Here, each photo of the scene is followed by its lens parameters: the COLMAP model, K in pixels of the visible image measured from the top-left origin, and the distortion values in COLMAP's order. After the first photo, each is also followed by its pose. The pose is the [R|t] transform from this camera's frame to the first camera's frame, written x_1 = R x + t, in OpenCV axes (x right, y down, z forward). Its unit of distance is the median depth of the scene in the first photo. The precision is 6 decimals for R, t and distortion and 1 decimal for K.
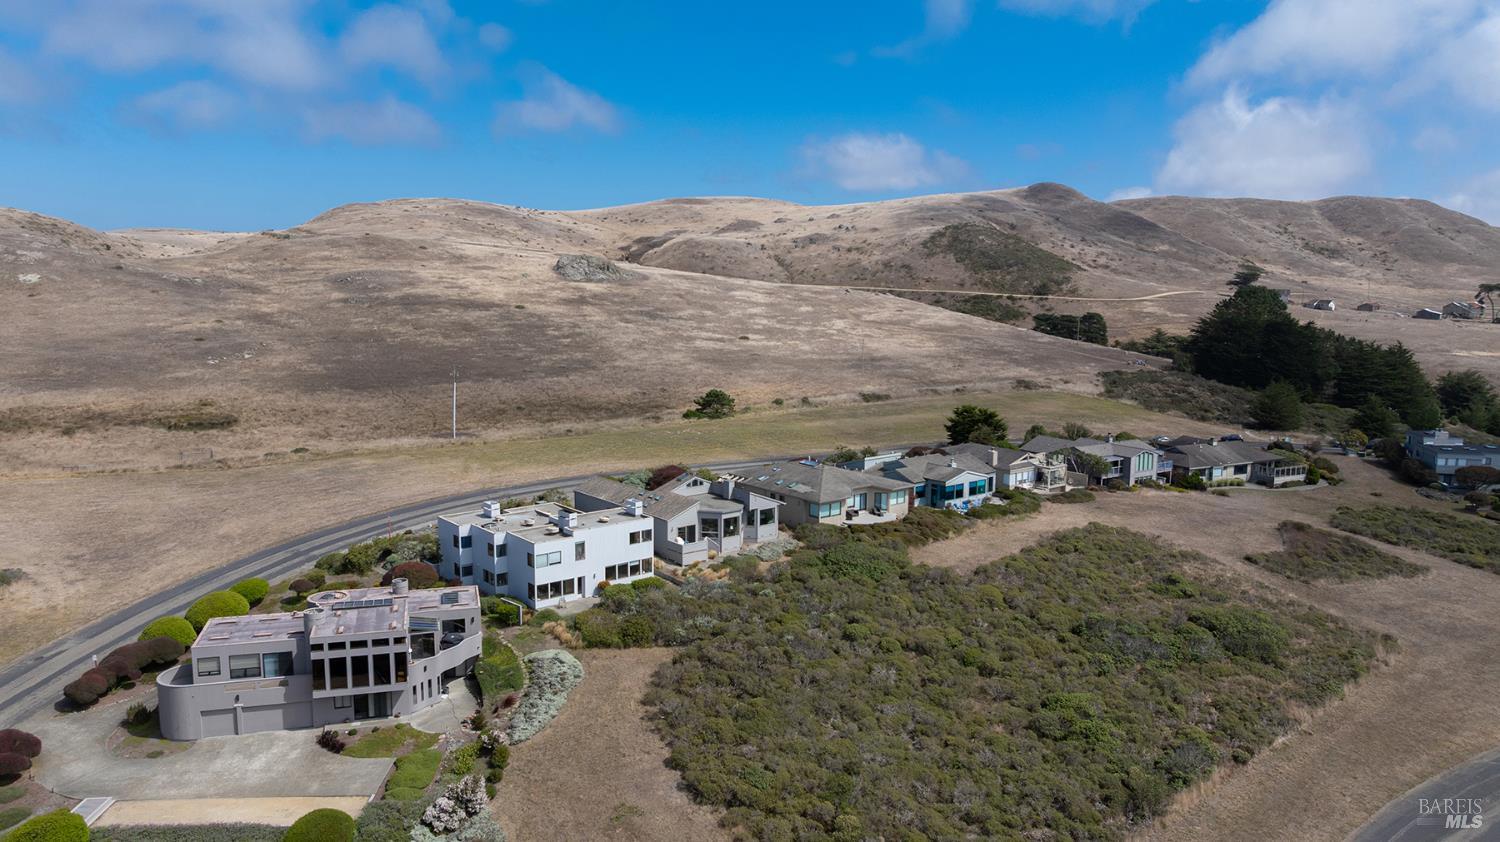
lens RADIAL K [[1049.5, 0, 755.6], [0, 1049.5, 411.6], [0, 0, 1]] dist [-0.020860, 0.000269]
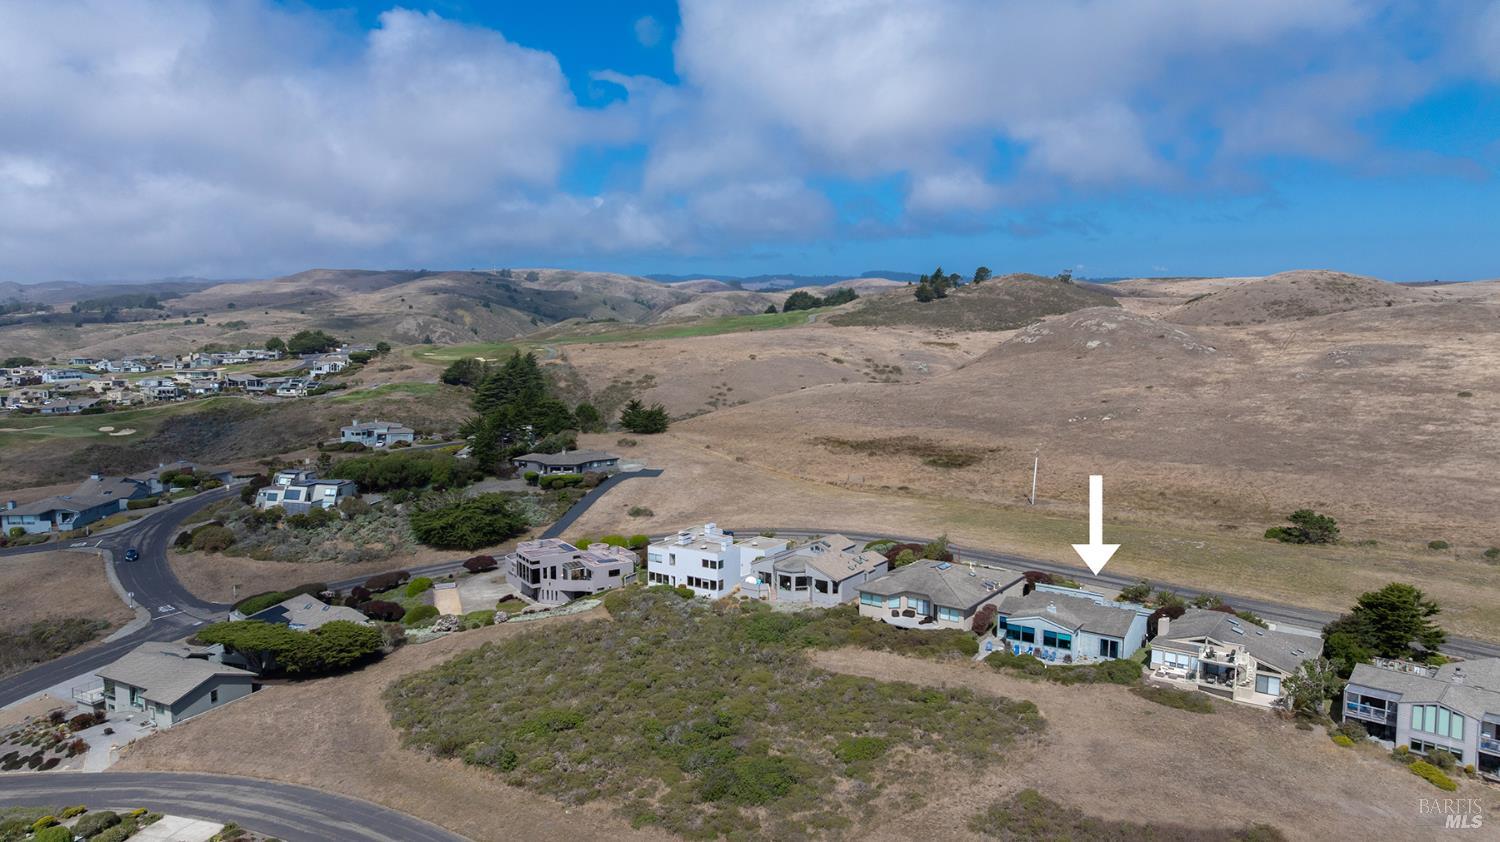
lens RADIAL K [[1049.5, 0, 755.6], [0, 1049.5, 411.6], [0, 0, 1]] dist [-0.020860, 0.000269]
pose [[0.265403, 0.091879, -0.959750, 1.011592], [-0.125793, 0.990240, 0.060012, -0.147404], [0.955896, 0.104802, 0.274370, 0.492365]]
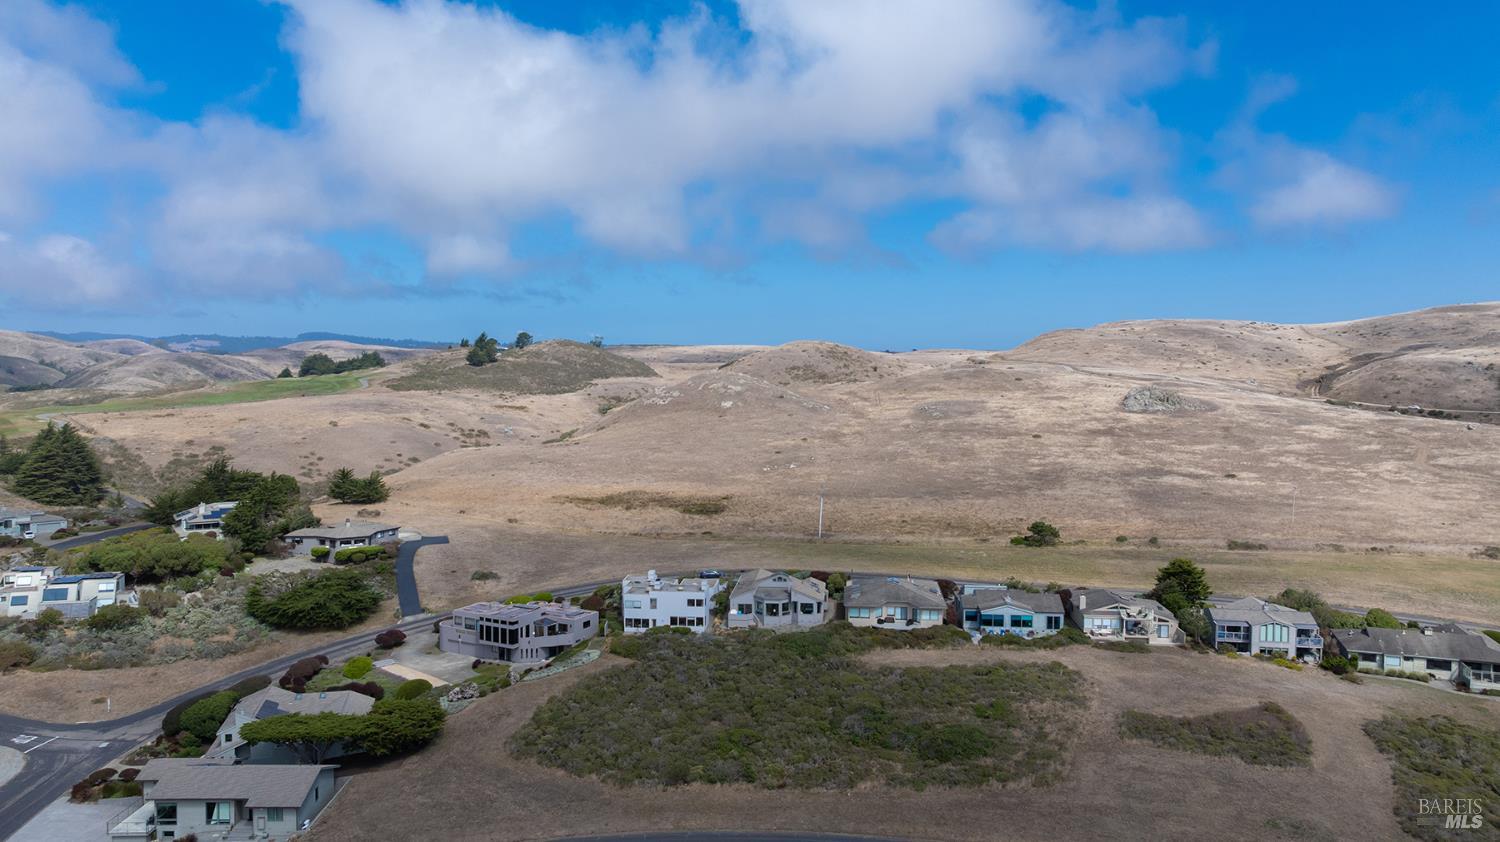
lens RADIAL K [[1049.5, 0, 755.6], [0, 1049.5, 411.6], [0, 0, 1]] dist [-0.020860, 0.000269]
pose [[0.709527, 0.024746, -0.704244, 0.855187], [-0.092482, 0.994009, -0.058248, -0.070532], [0.698583, 0.106459, 0.707565, -0.096554]]
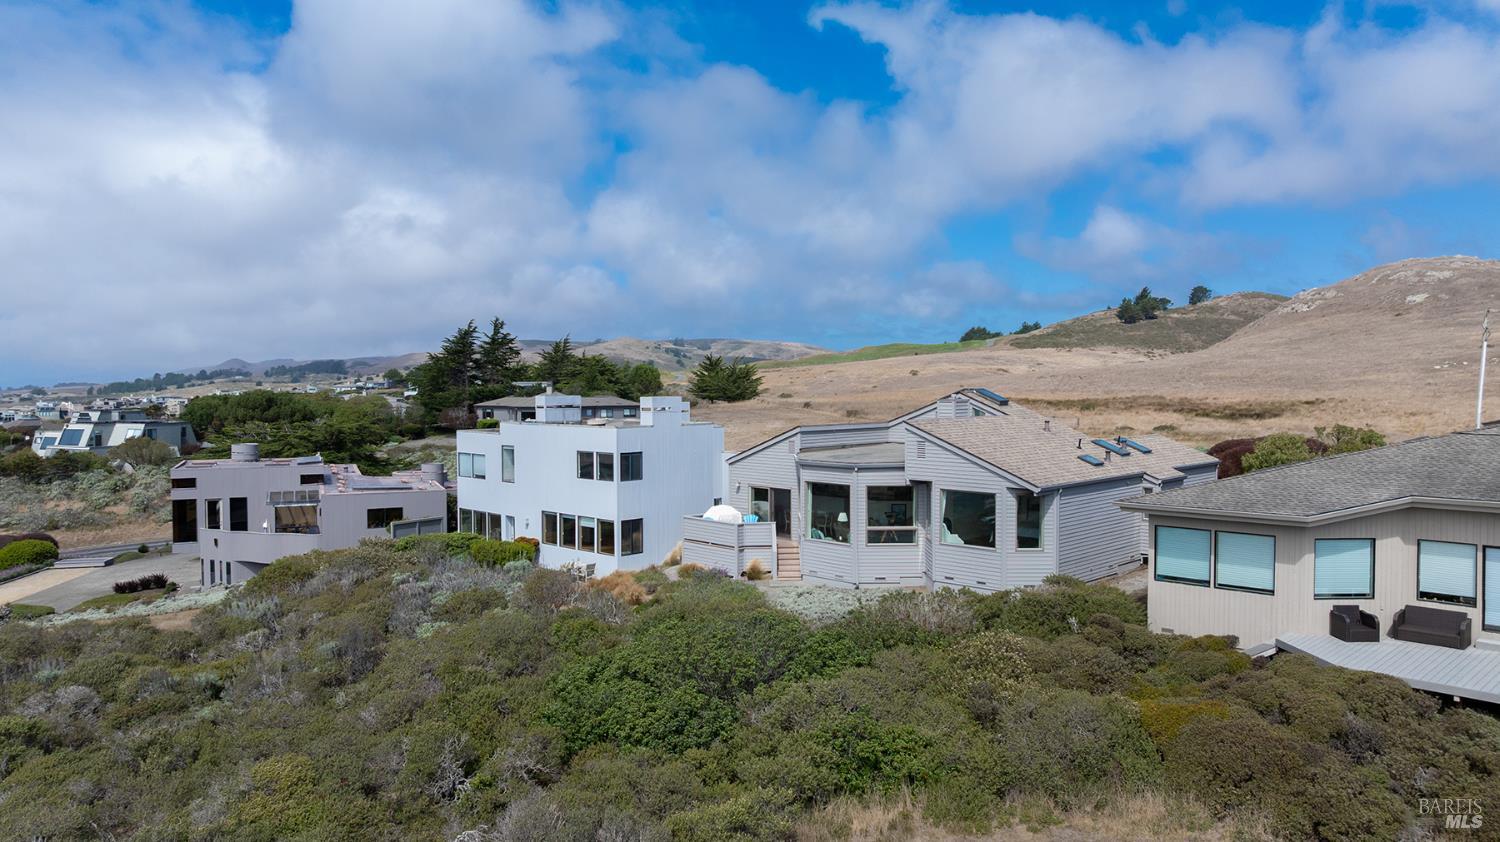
lens RADIAL K [[1049.5, 0, 755.6], [0, 1049.5, 411.6], [0, 0, 1]] dist [-0.020860, 0.000269]
pose [[0.098014, 0.018327, -0.995016, 0.263160], [-0.125242, 0.992108, 0.005936, 0.066125], [0.987273, 0.124036, 0.099536, 0.790790]]
